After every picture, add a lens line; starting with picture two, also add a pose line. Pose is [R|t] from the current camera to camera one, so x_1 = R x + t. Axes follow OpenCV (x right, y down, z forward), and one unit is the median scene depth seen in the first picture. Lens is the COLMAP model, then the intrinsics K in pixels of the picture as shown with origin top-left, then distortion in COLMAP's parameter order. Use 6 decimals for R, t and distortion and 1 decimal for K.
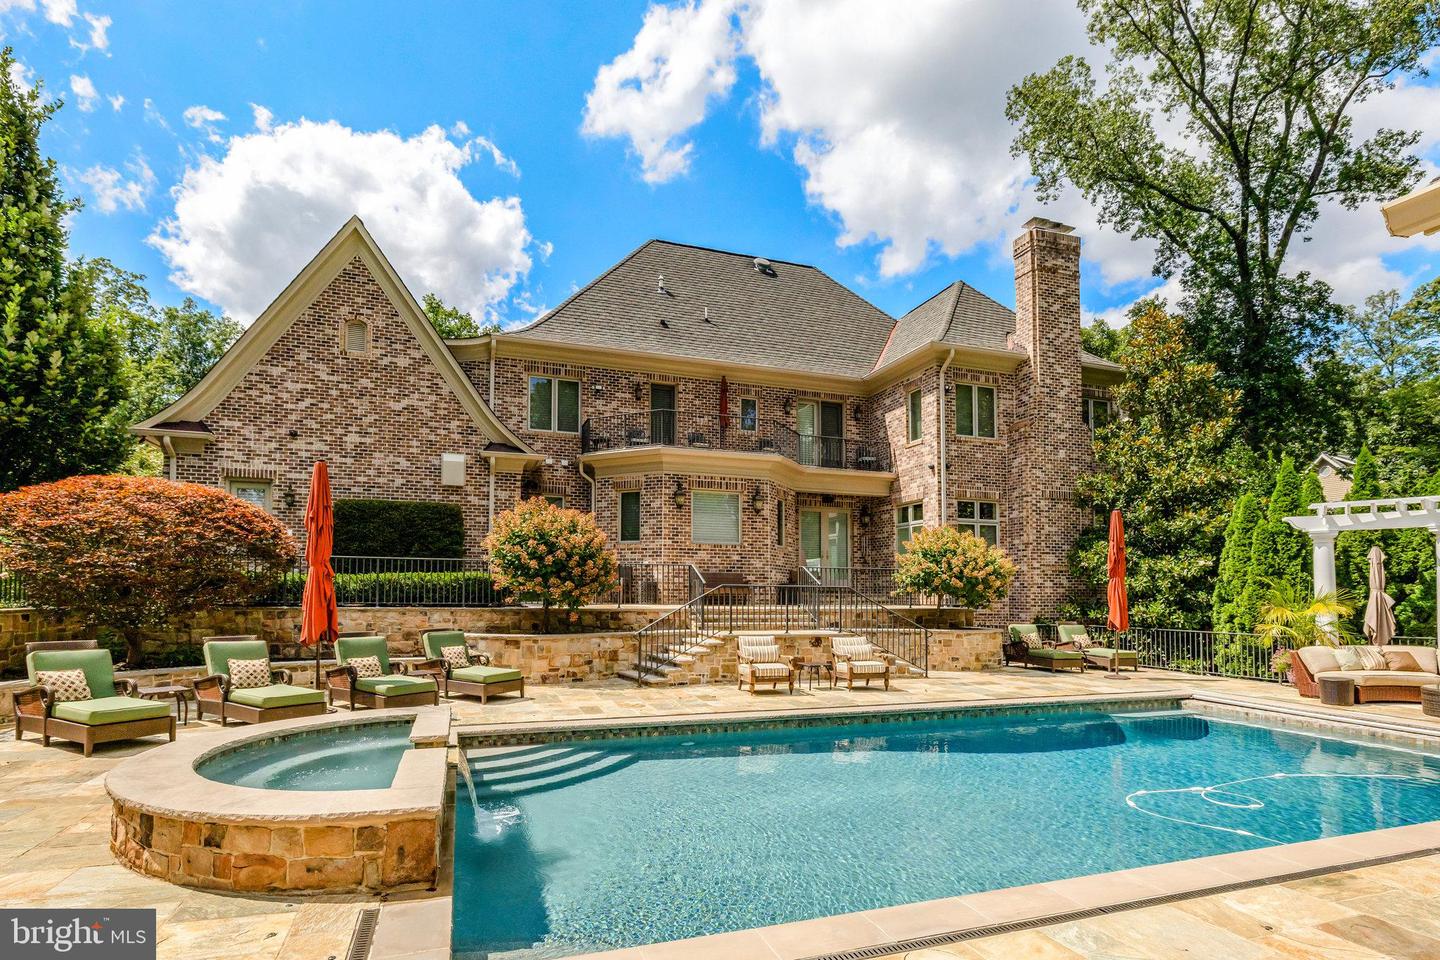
lens RADIAL K [[725.6, 0, 709.0], [0, 725.6, 565.2], [0, 0, 1]] dist [0.002078, 0.000333]
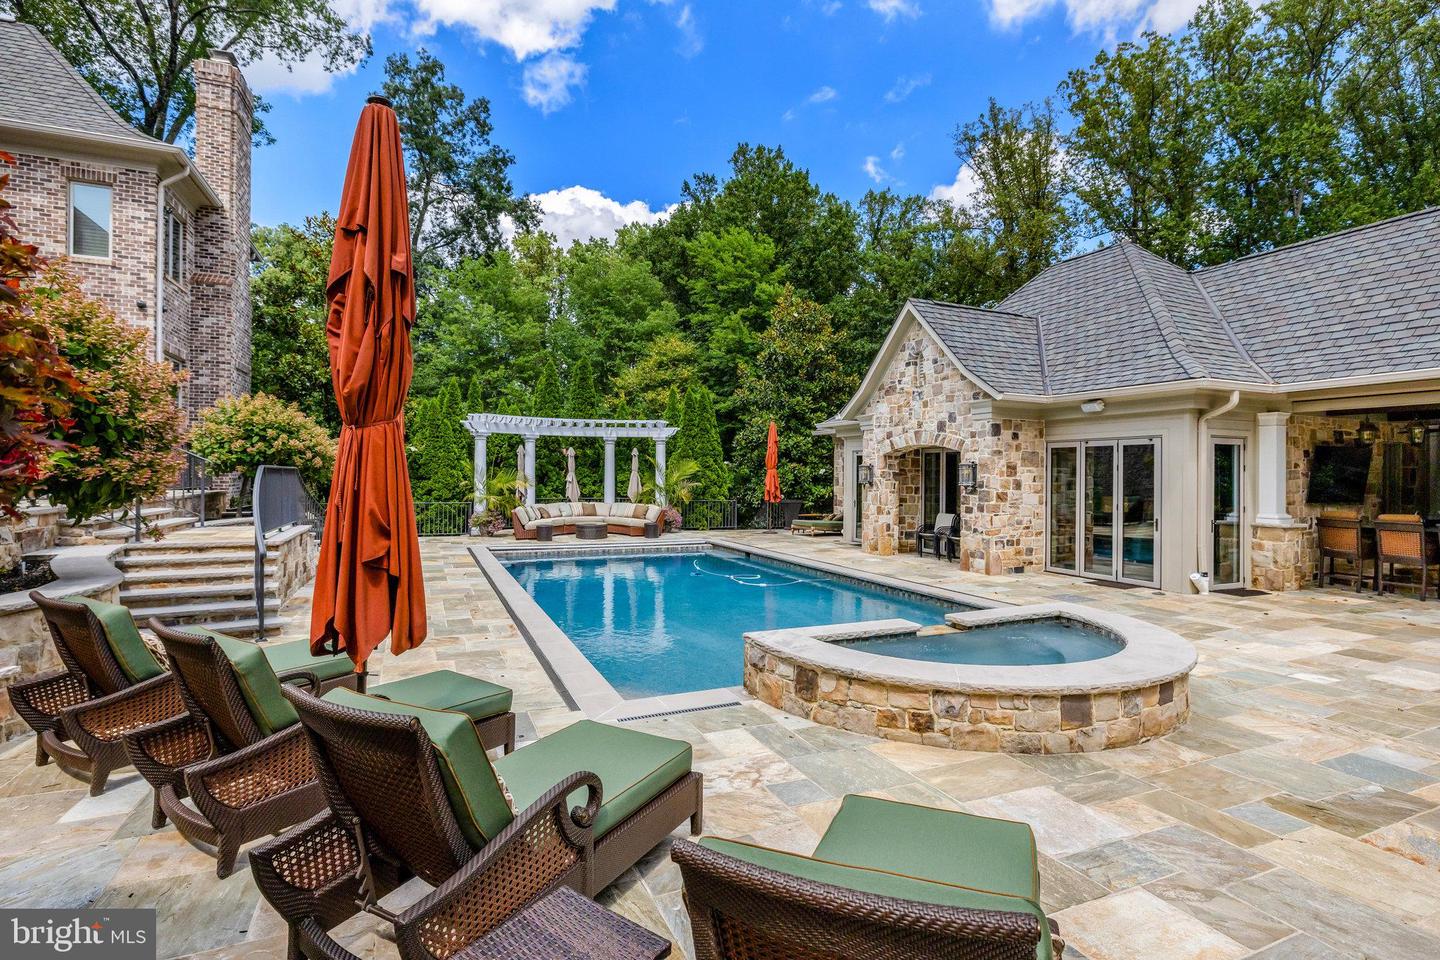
lens RADIAL K [[690.5, 0, 711.6], [0, 690.5, 472.8], [0, 0, 1]] dist [-0.004090, 0.001125]
pose [[-0.064187, -0.001407, 0.997937, -0.436779], [-0.041009, 0.999158, -0.001229, 0.015347], [-0.997095, -0.041003, -0.064191, 0.444037]]
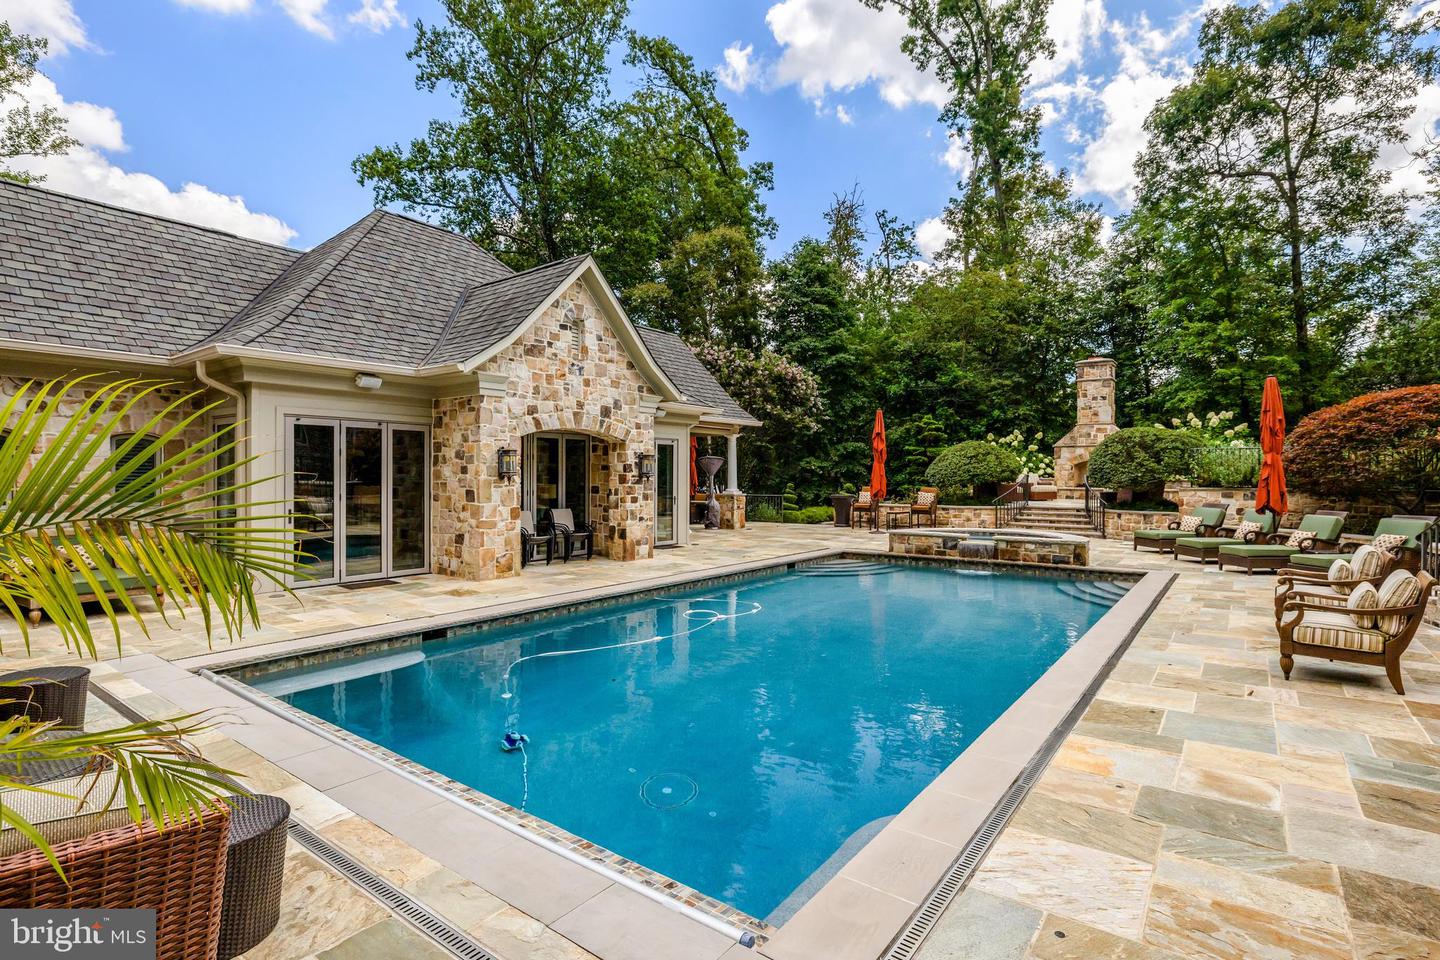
lens RADIAL K [[690.5, 0, 717.3], [0, 690.5, 475.4], [0, 0, 1]] dist [-0.004090, 0.001125]
pose [[-0.835950, -0.007297, -0.548758, 0.510139], [0.011478, 0.999460, -0.030774, 0.038031], [0.548686, -0.032024, -0.835415, 0.761625]]
